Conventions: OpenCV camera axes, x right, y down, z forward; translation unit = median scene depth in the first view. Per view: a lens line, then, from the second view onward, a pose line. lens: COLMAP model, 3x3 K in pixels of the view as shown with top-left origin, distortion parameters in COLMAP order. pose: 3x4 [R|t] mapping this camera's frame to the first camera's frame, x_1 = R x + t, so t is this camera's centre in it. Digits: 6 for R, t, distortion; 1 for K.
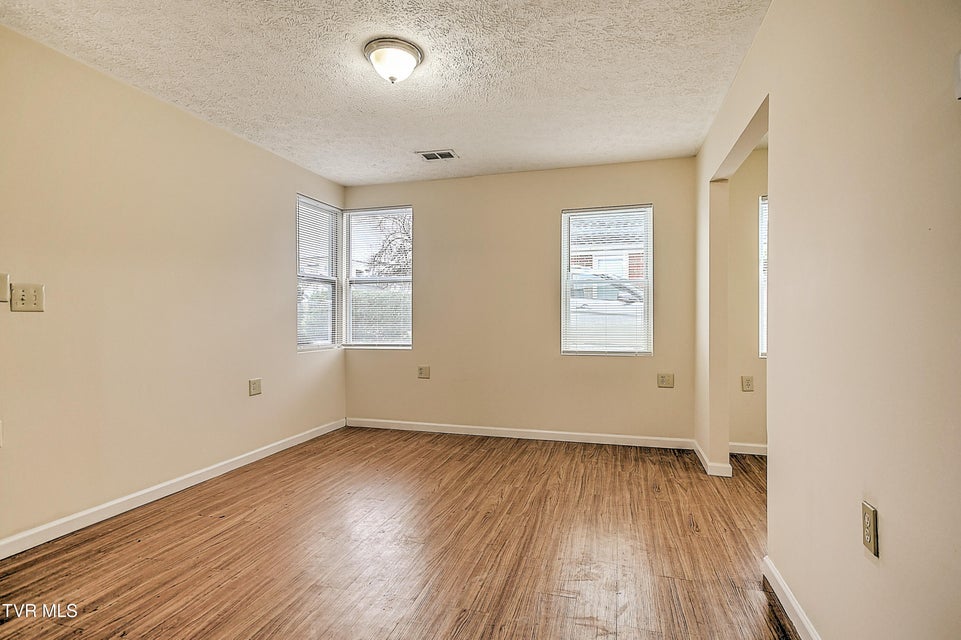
lens RADIAL K [[483.2, 0, 482.2], [0, 483.2, 318.5], [0, 0, 1]] dist [0.029750, -0.001220]
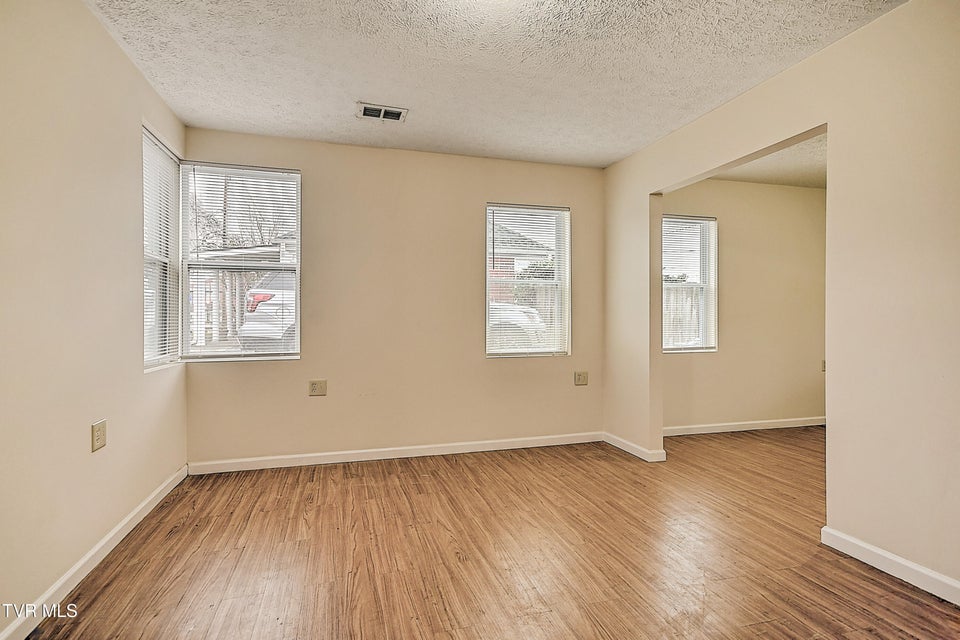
lens RADIAL K [[482.7, 0, 482.4], [0, 482.7, 317.2], [0, 0, 1]] dist [0.029750, -0.001220]
pose [[0.845401, 0.003627, 0.534119, -0.389280], [-0.000162, 0.999979, -0.006533, 0.003499], [-0.534132, 0.005437, 0.845384, 0.252467]]
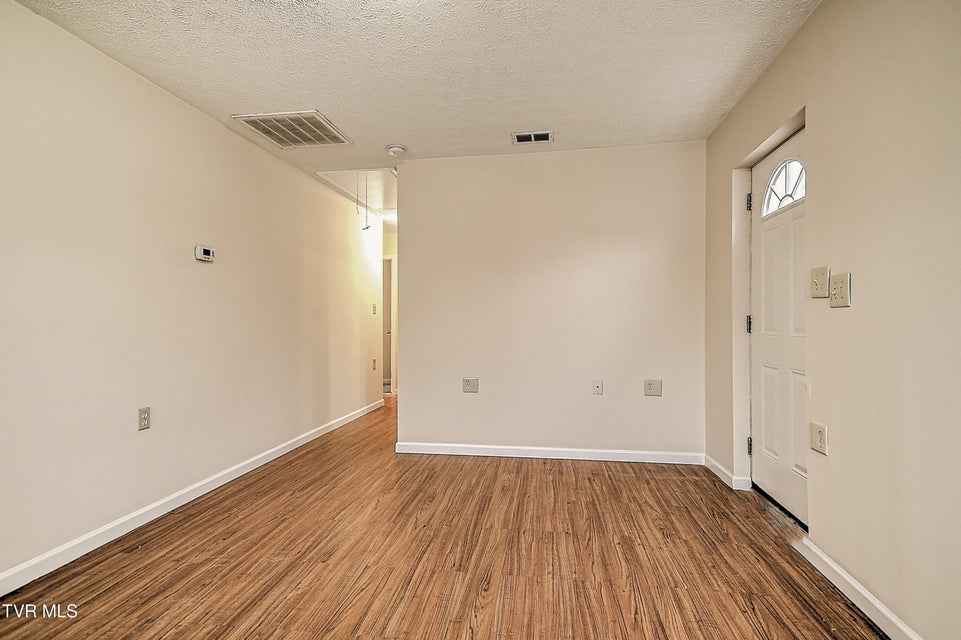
lens RADIAL K [[483.2, 0, 483.7], [0, 483.2, 320.4], [0, 0, 1]] dist [0.029750, -0.001220]
pose [[-0.991025, 0.005080, -0.133582, -0.129855], [0.005446, 0.999982, -0.002379, 0.003950], [0.133568, -0.003085, -0.991035, 1.083079]]
